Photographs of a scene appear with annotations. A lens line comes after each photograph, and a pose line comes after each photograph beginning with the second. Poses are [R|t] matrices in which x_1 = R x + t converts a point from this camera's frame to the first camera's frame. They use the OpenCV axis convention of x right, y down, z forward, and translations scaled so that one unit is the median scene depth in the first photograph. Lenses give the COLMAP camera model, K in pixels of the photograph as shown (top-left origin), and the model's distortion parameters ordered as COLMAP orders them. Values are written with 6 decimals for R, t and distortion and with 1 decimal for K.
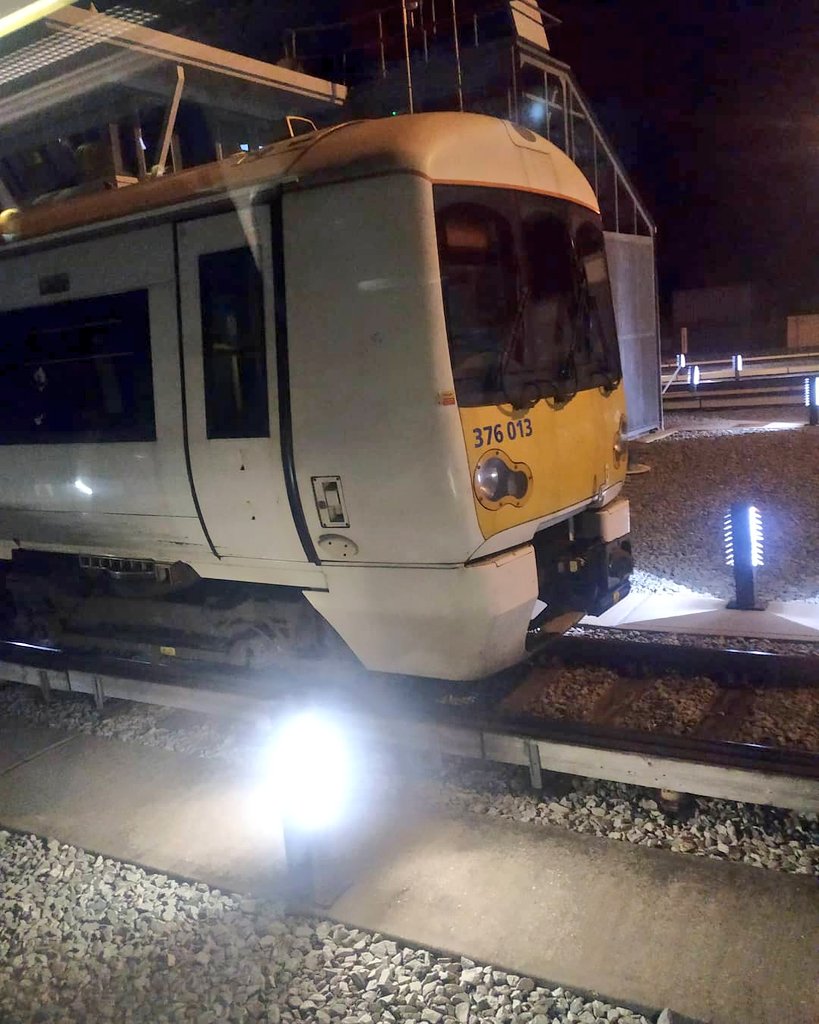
lens RADIAL K [[967.1, 0, 409.2], [0, 967.1, 486.9], [0, 0, 1]] dist [0.010663, -0.000385]
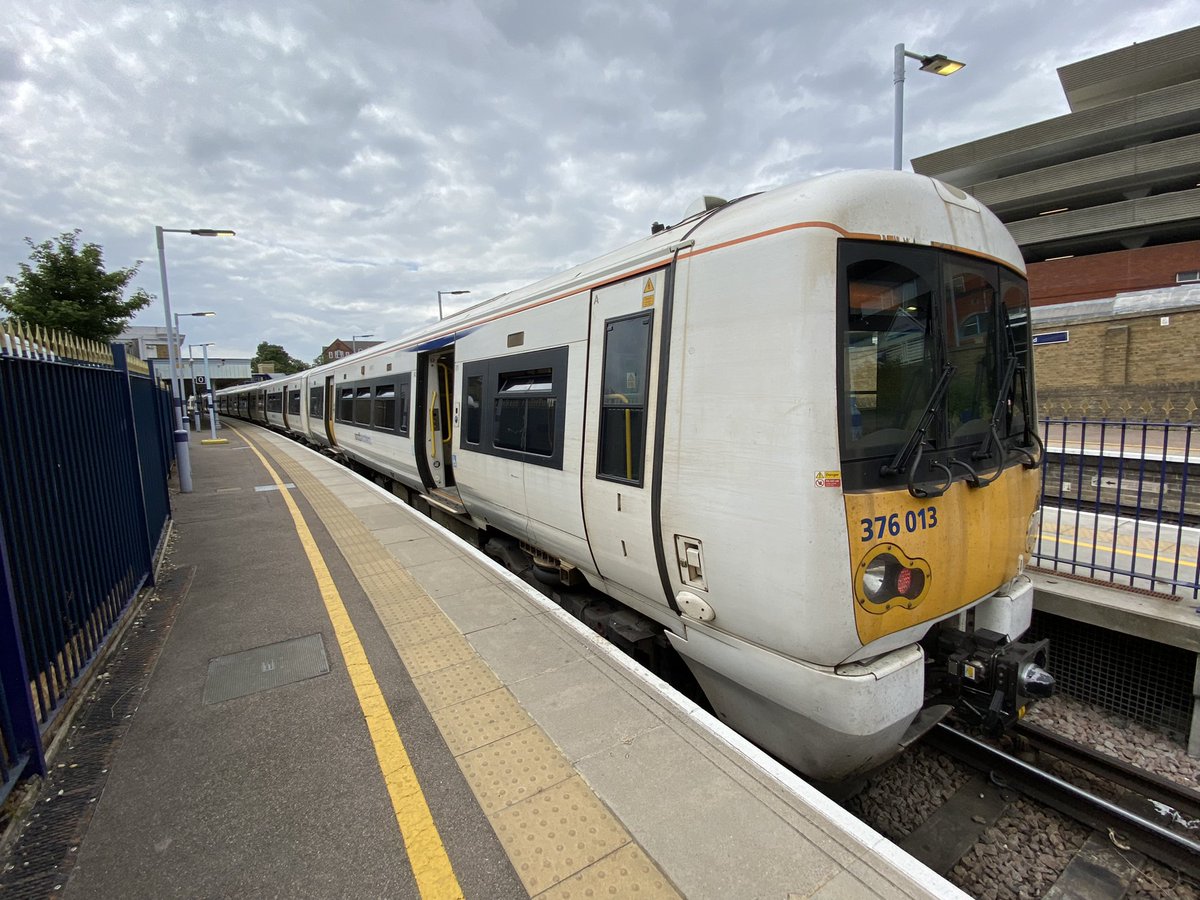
lens RADIAL K [[519.6, 0, 580.2], [0, 519.6, 440.8], [0, 0, 1]] dist [-0.000597, -0.000202]
pose [[0.912461, 0.100999, -0.396503, 0.013990], [-0.109478, 0.993988, 0.001255, -0.096621], [0.394246, 0.042263, 0.918033, 0.457752]]
